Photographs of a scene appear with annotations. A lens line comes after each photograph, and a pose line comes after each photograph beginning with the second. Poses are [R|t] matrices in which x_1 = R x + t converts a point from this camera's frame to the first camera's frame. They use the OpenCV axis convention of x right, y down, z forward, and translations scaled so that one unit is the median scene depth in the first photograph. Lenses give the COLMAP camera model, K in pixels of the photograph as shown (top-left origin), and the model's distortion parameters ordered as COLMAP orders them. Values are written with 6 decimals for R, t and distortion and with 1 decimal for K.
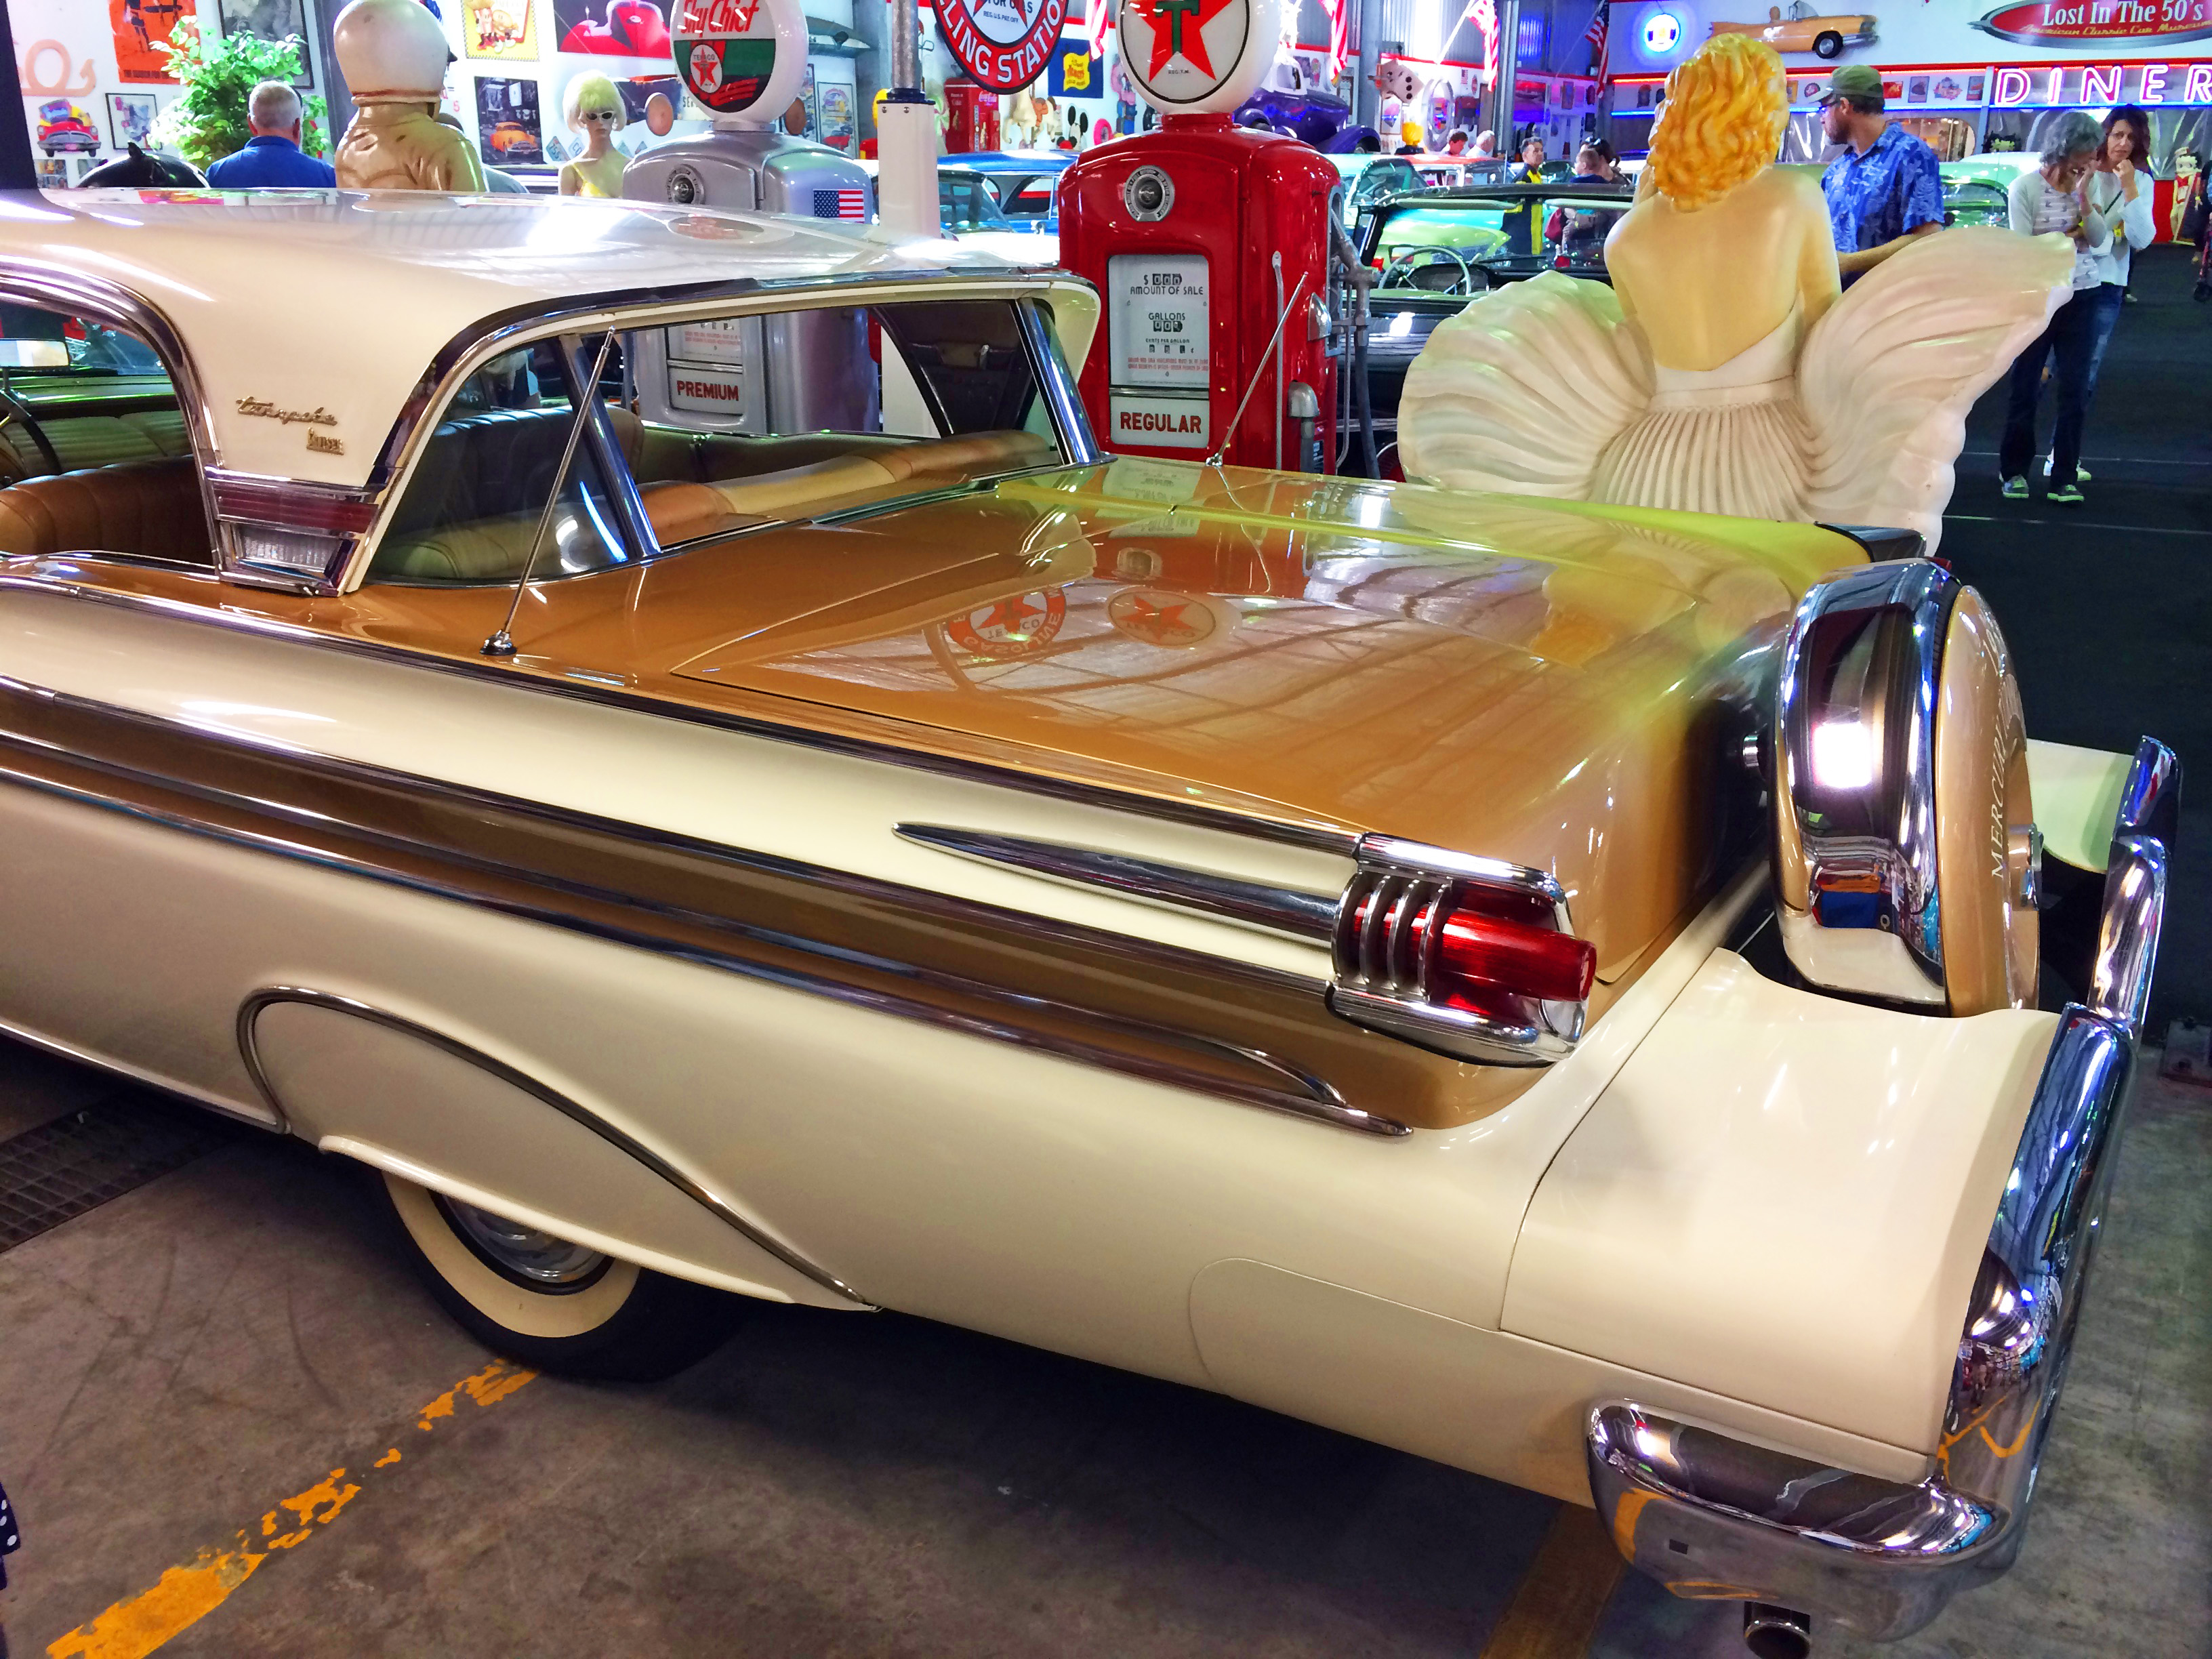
lens RADIAL K [[1901.1, 0, 1111.3], [0, 1901.1, 826.5], [0, 0, 1]] dist [0.086874, -0.116317]
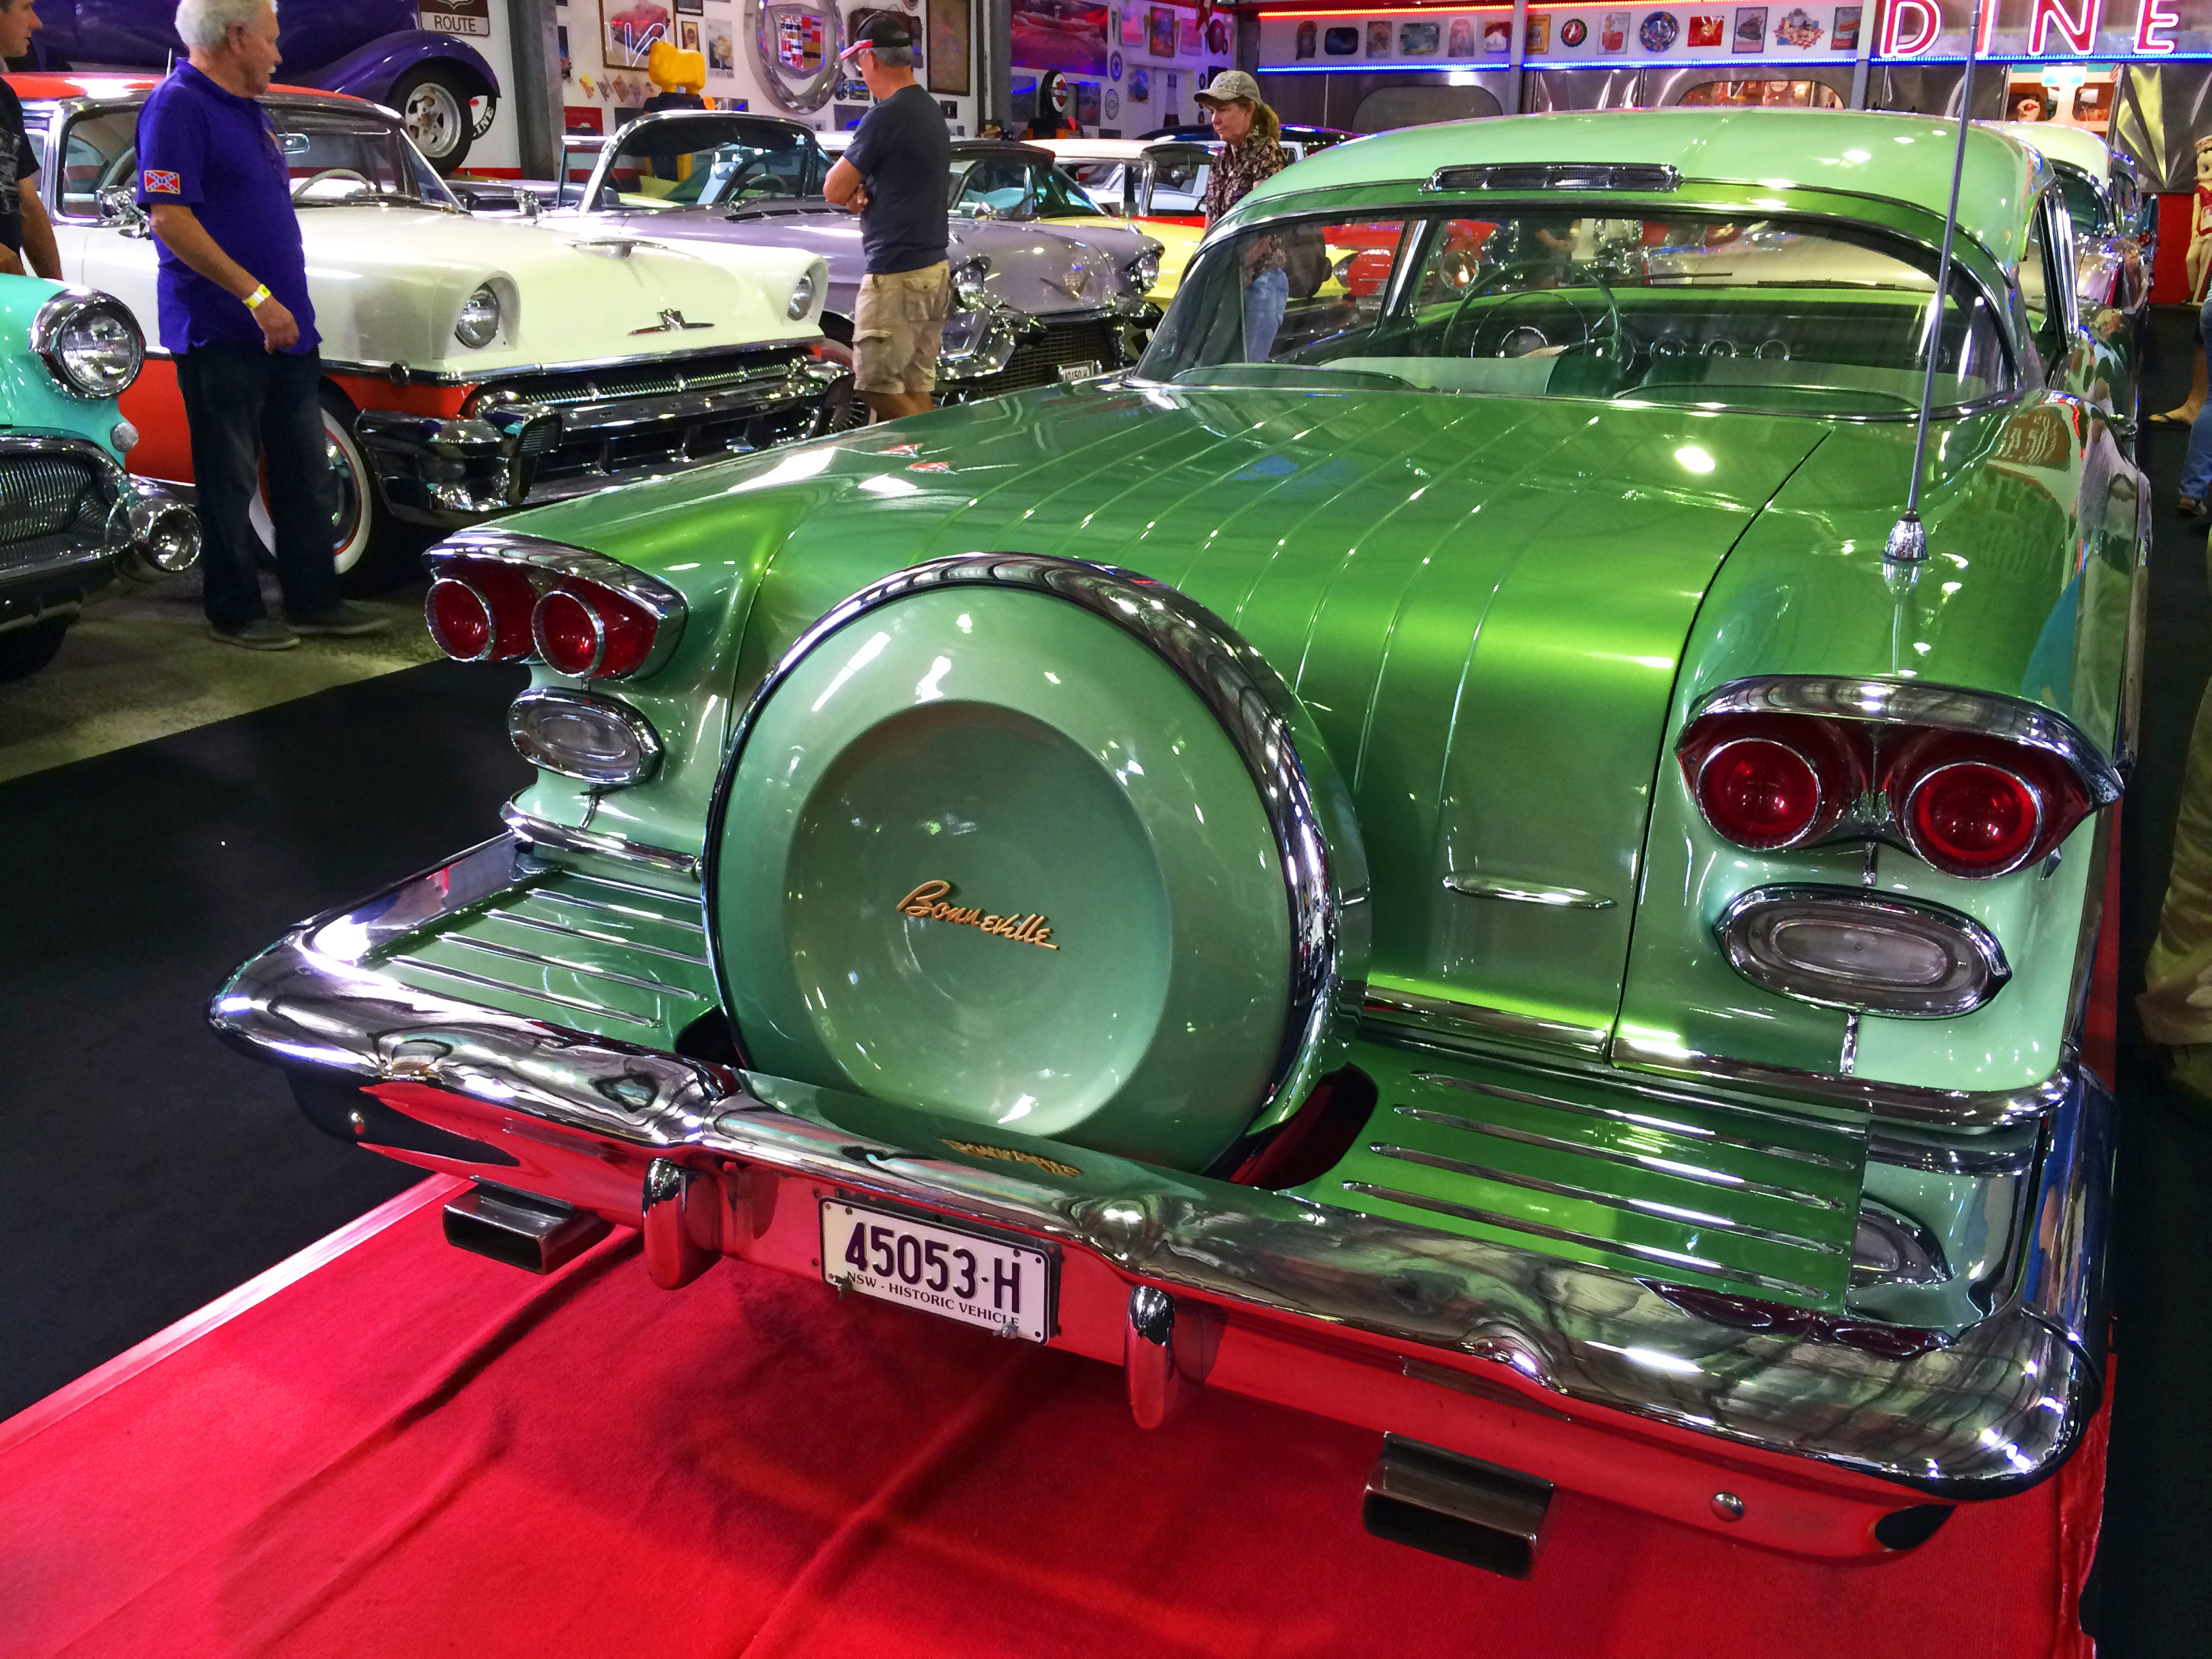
lens RADIAL K [[1901.1, 0, 1110.8], [0, 1901.1, 823.2], [0, 0, 1]] dist [0.086874, -0.116317]
pose [[0.998710, -0.003081, 0.050684, 0.206233], [0.003051, 0.999995, 0.000669, -0.152156], [-0.050686, -0.000513, 0.998715, 0.453046]]
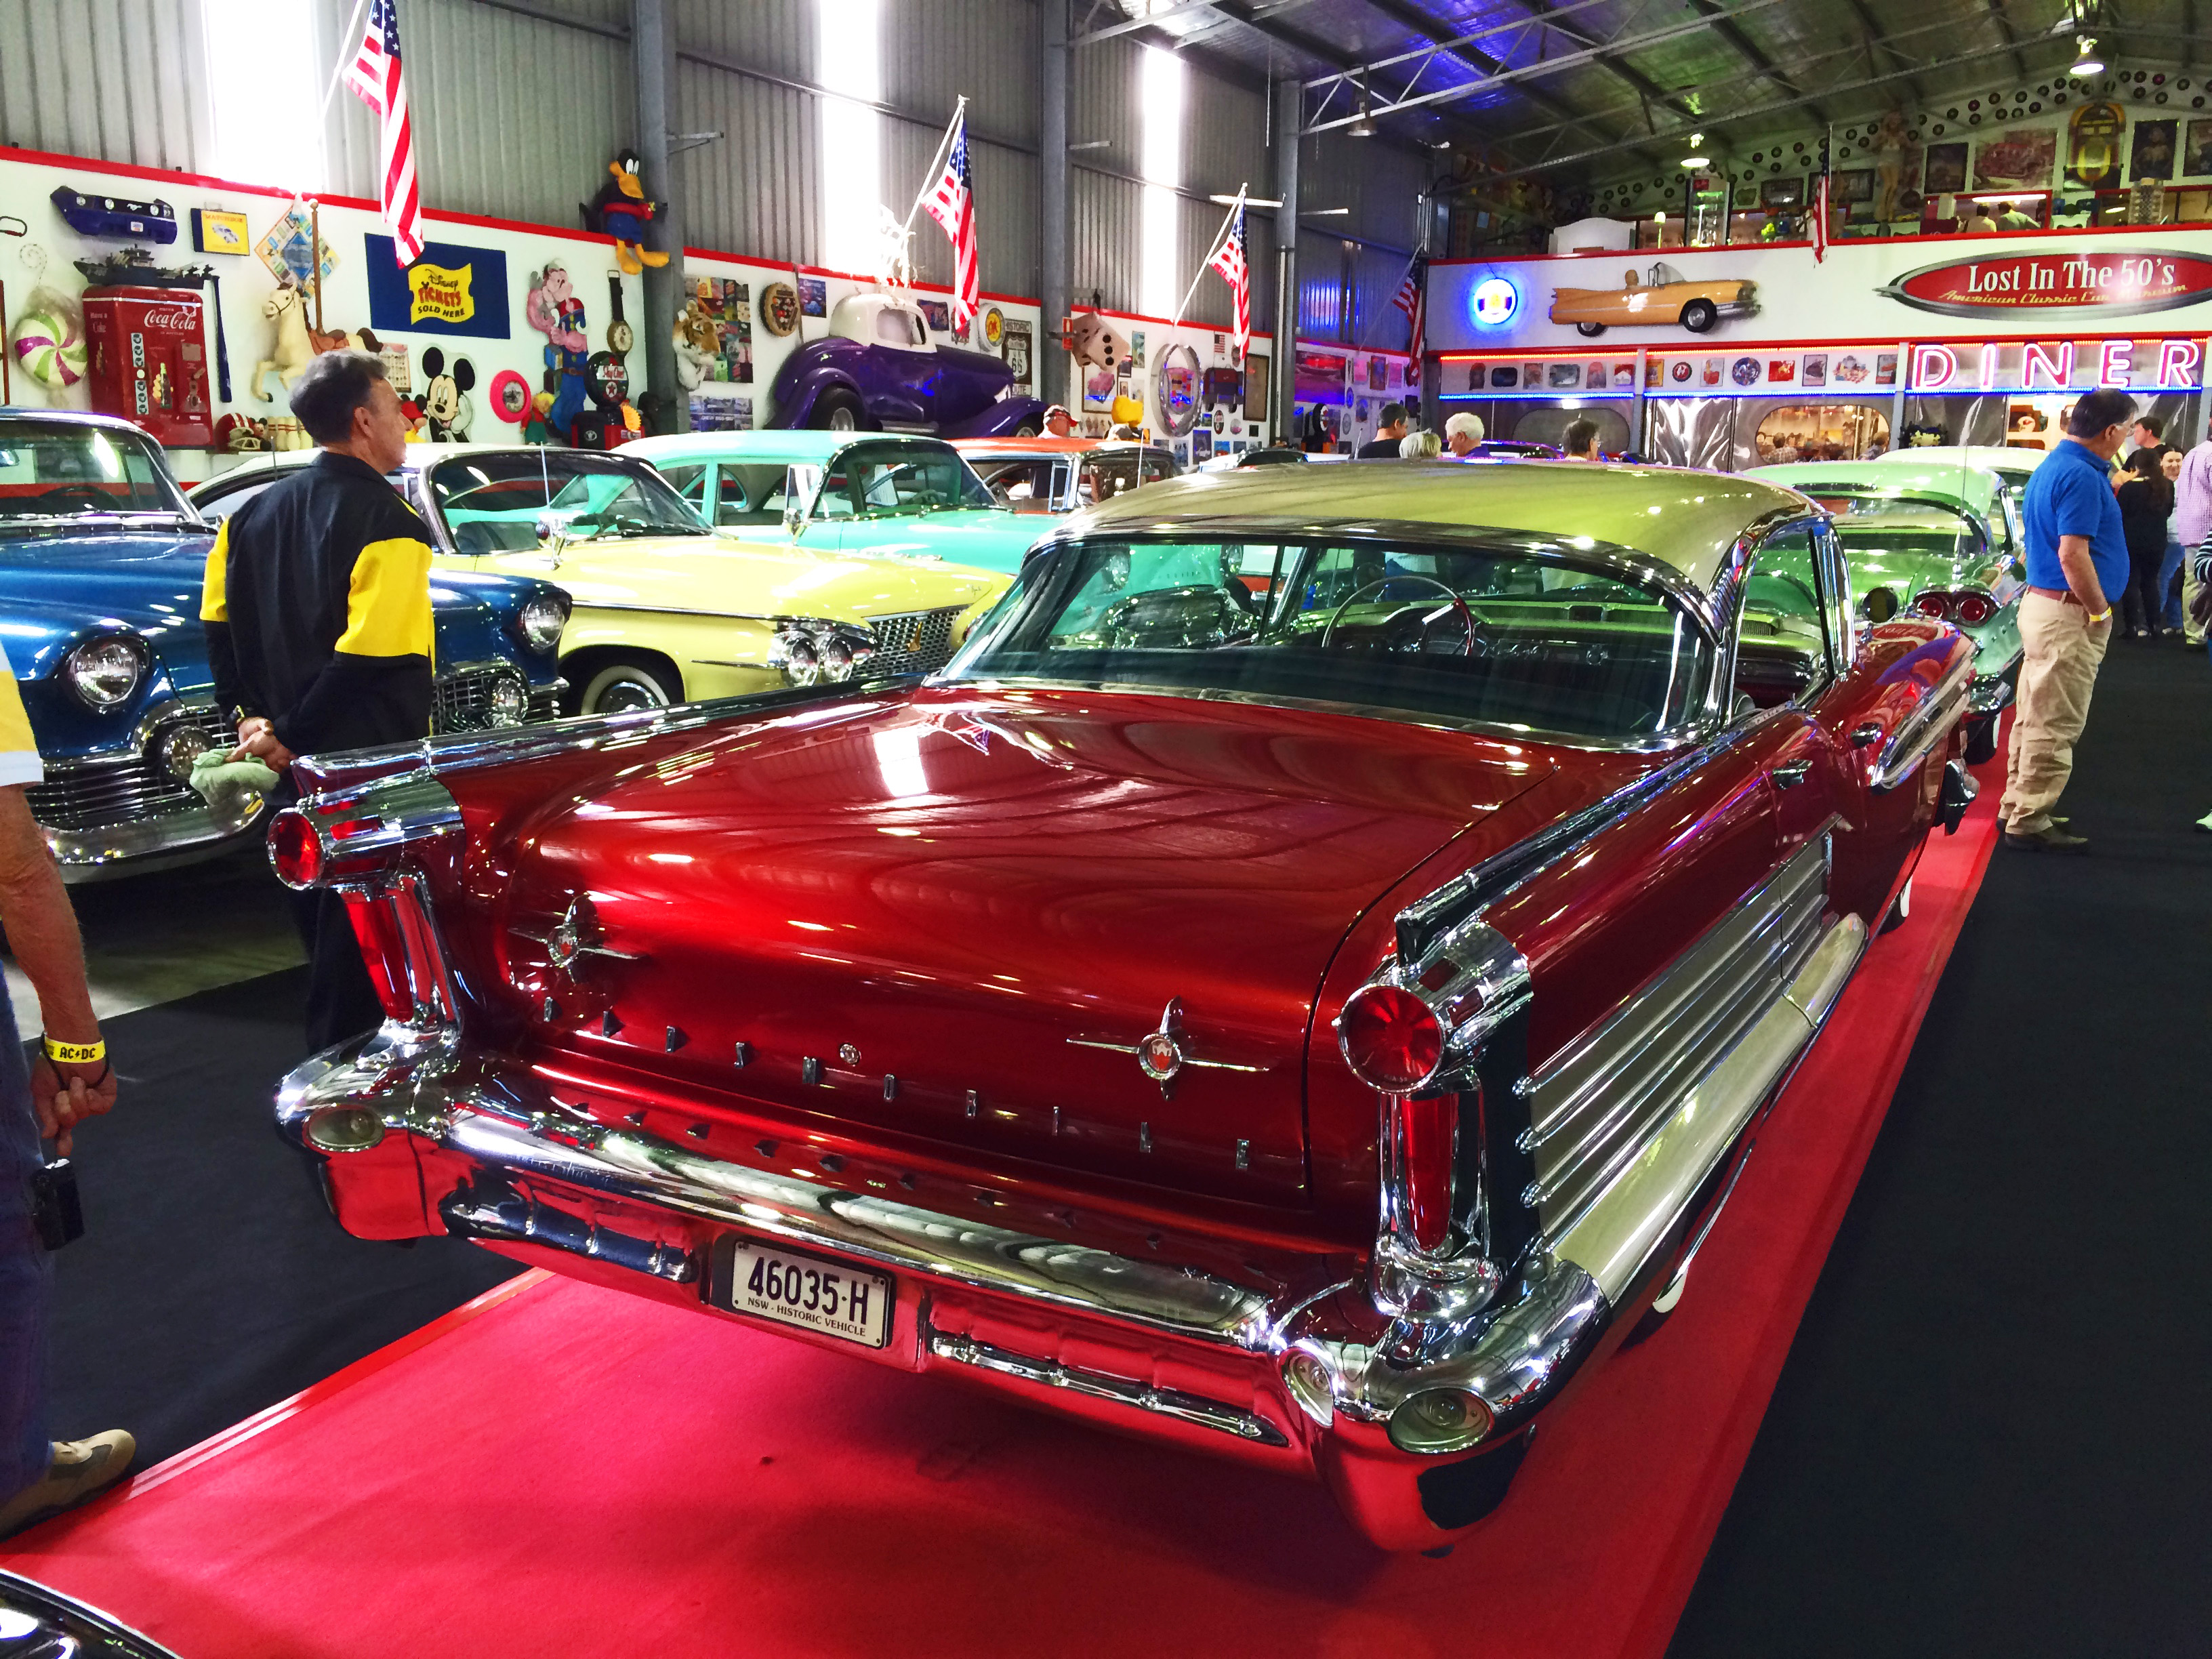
lens RADIAL K [[1901.1, 0, 1114.8], [0, 1901.1, 830.6], [0, 0, 1]] dist [0.086874, -0.116317]
pose [[0.999544, 0.005522, 0.029696, 0.113958], [-0.001430, 0.990693, -0.136107, -0.091057], [-0.030171, 0.136003, 0.990249, 0.264894]]
